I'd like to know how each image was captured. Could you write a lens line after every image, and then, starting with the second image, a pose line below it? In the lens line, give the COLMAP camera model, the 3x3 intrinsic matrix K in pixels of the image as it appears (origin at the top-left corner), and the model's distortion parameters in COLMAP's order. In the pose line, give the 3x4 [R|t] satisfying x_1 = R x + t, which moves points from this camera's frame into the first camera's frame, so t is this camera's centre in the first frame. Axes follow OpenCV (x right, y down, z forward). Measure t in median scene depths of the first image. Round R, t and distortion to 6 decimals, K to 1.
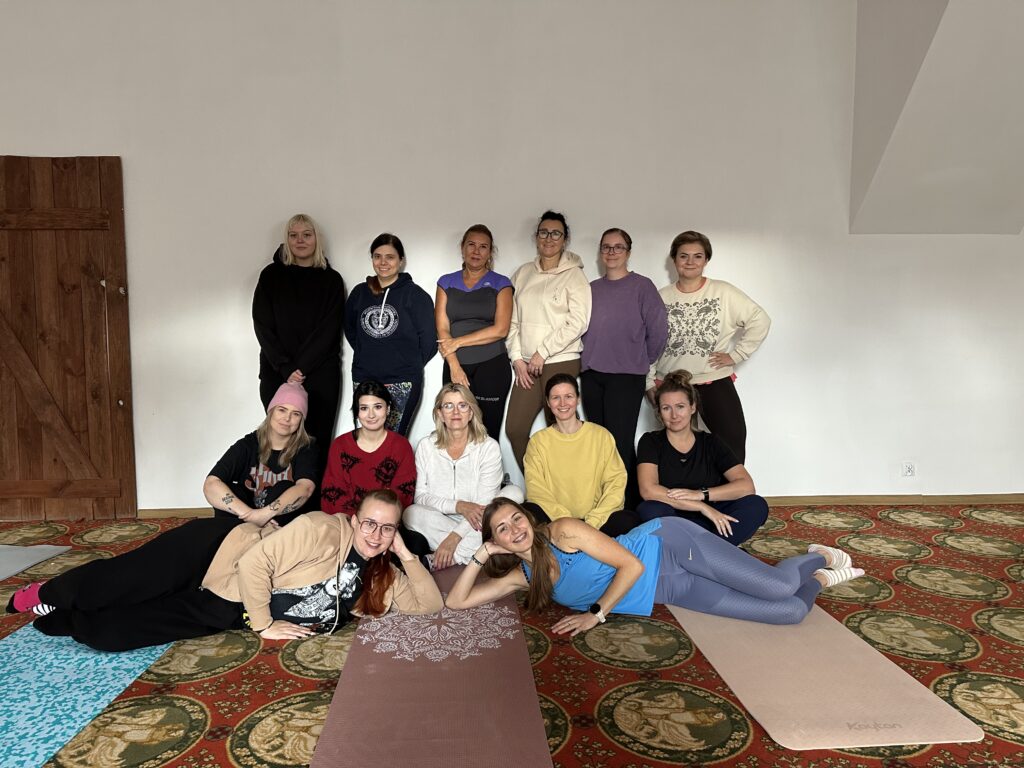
lens RADIAL K [[714.0, 0, 511.1], [0, 714.0, 366.4], [0, 0, 1]] dist [0.003474, 0.007924]
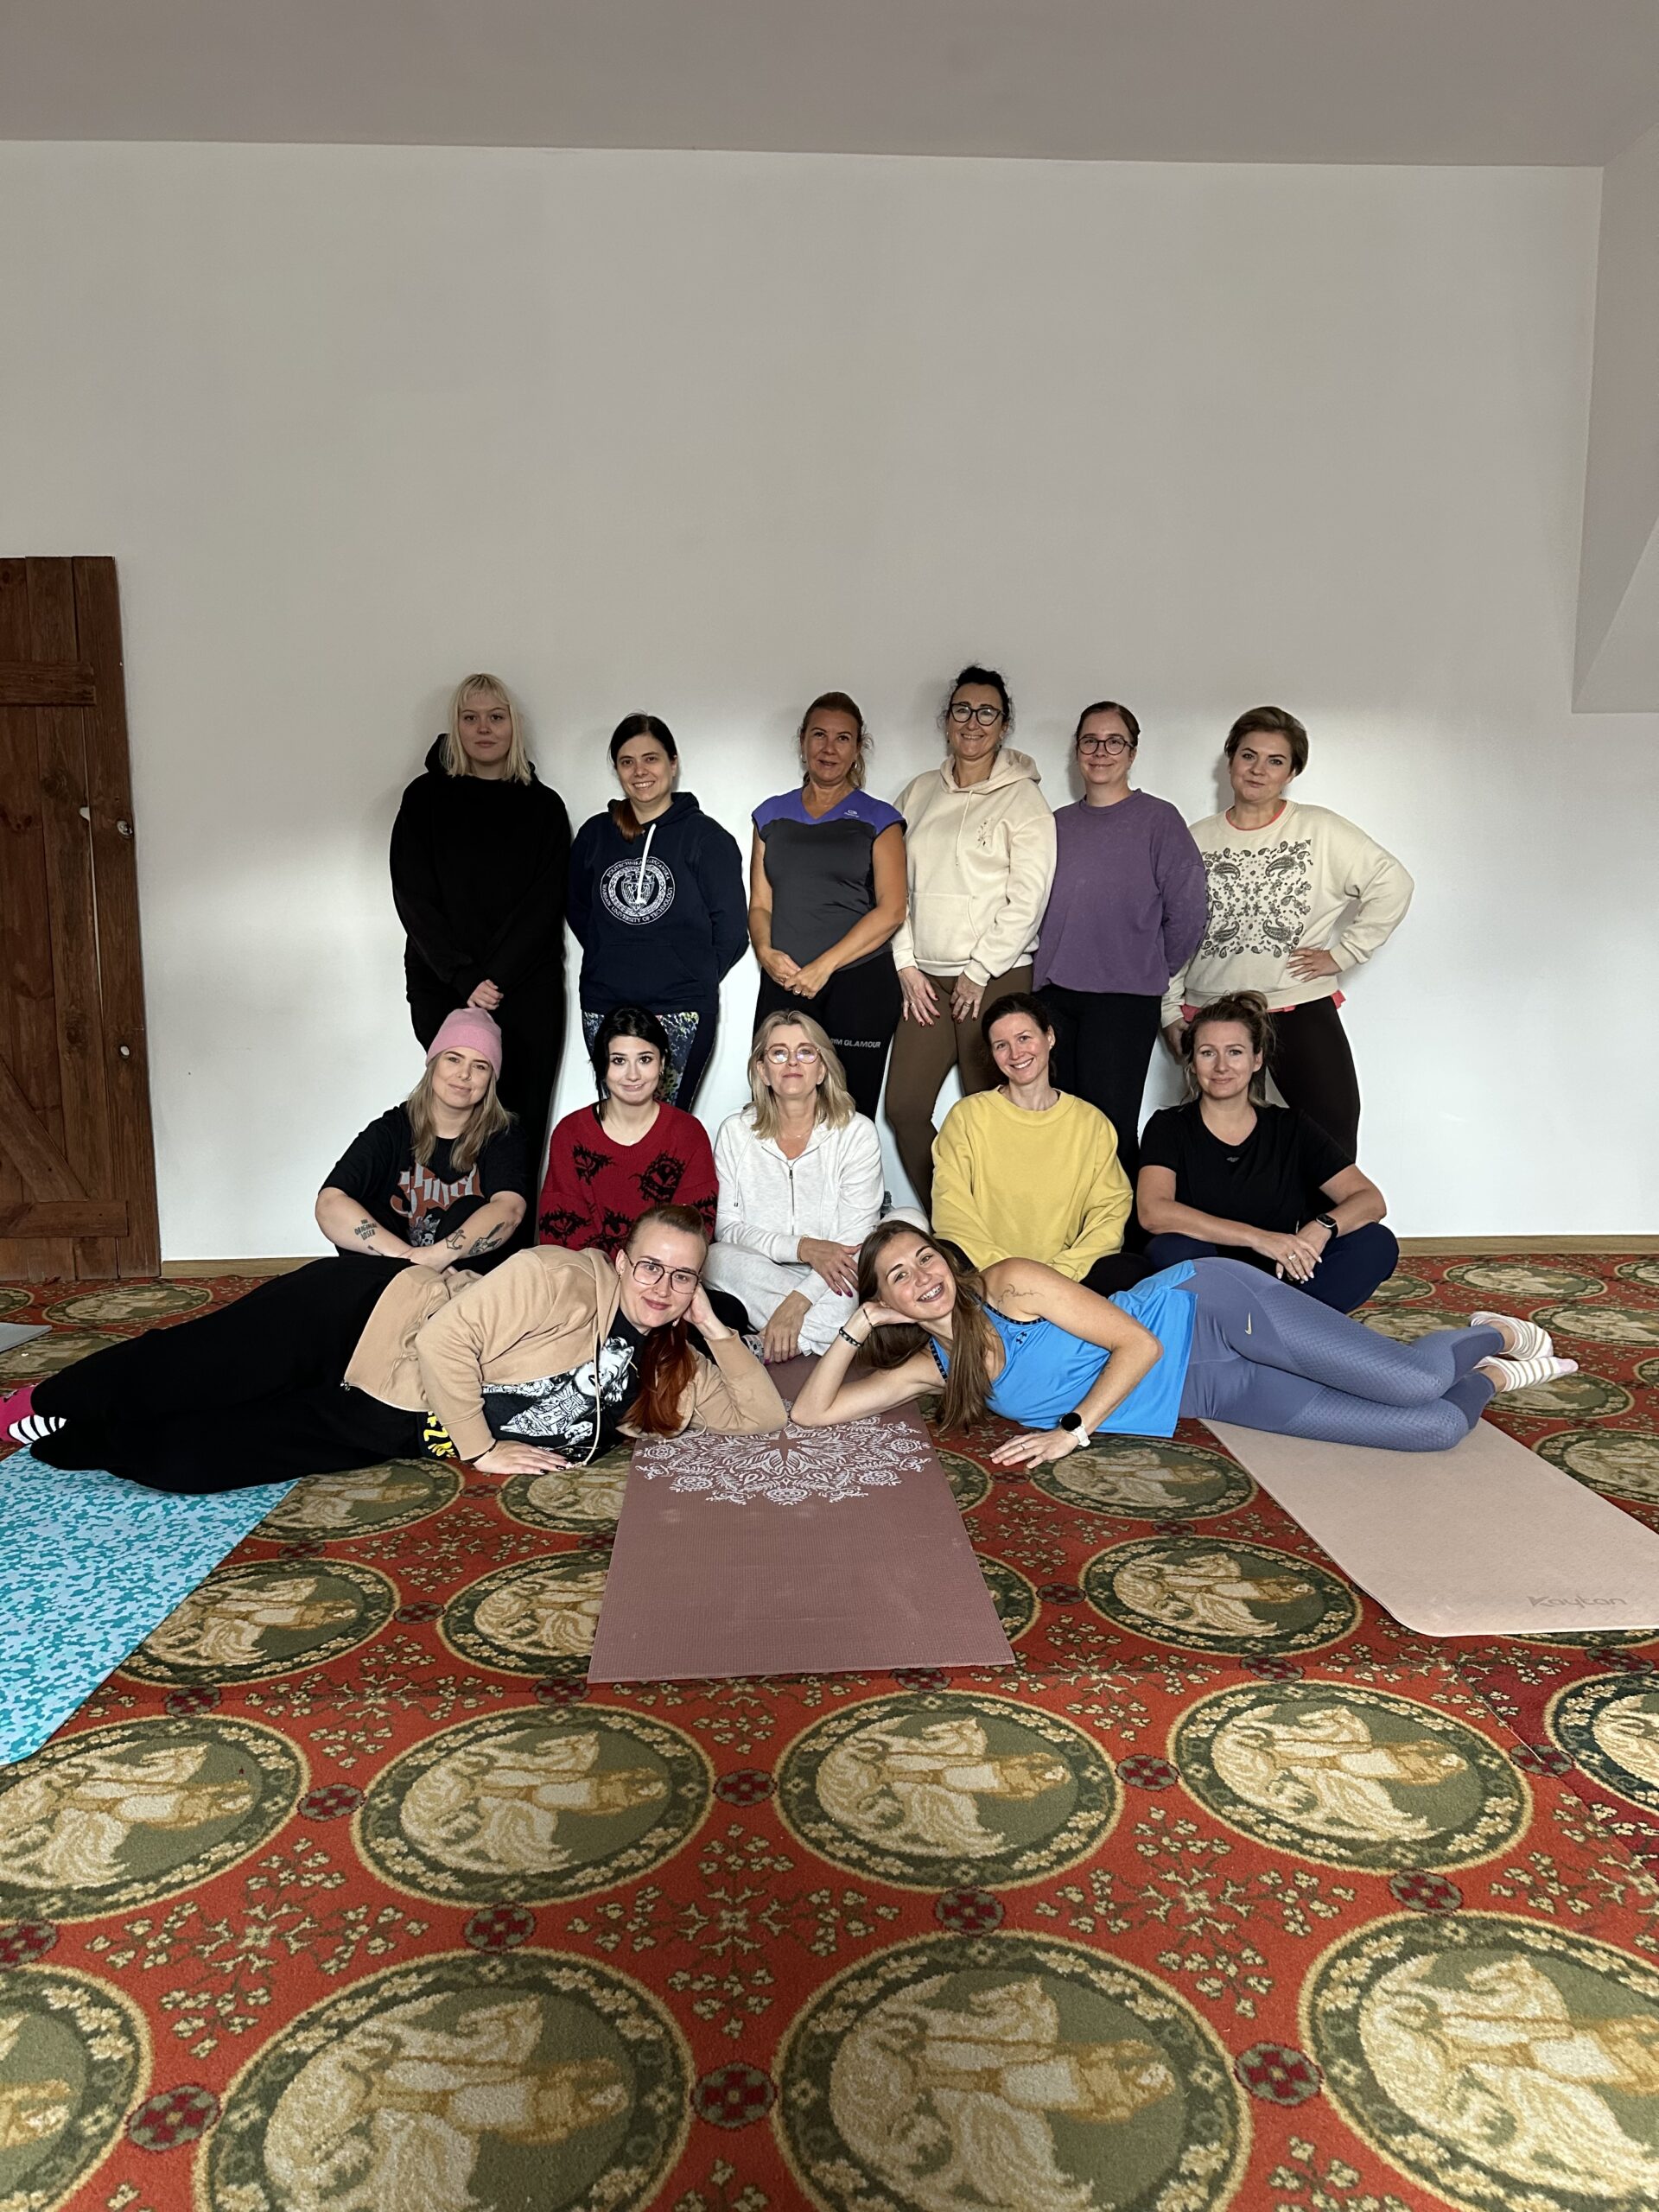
lens RADIAL K [[1553.8, 0, 829.5], [0, 1553.8, 1106.0], [0, 0, 1]] dist [0.023396, -0.005567]
pose [[0.999971, -0.000129, -0.007631, -0.054173], [0.000662, 0.997547, 0.069991, 0.018009], [0.007603, -0.069995, 0.997518, -0.153339]]
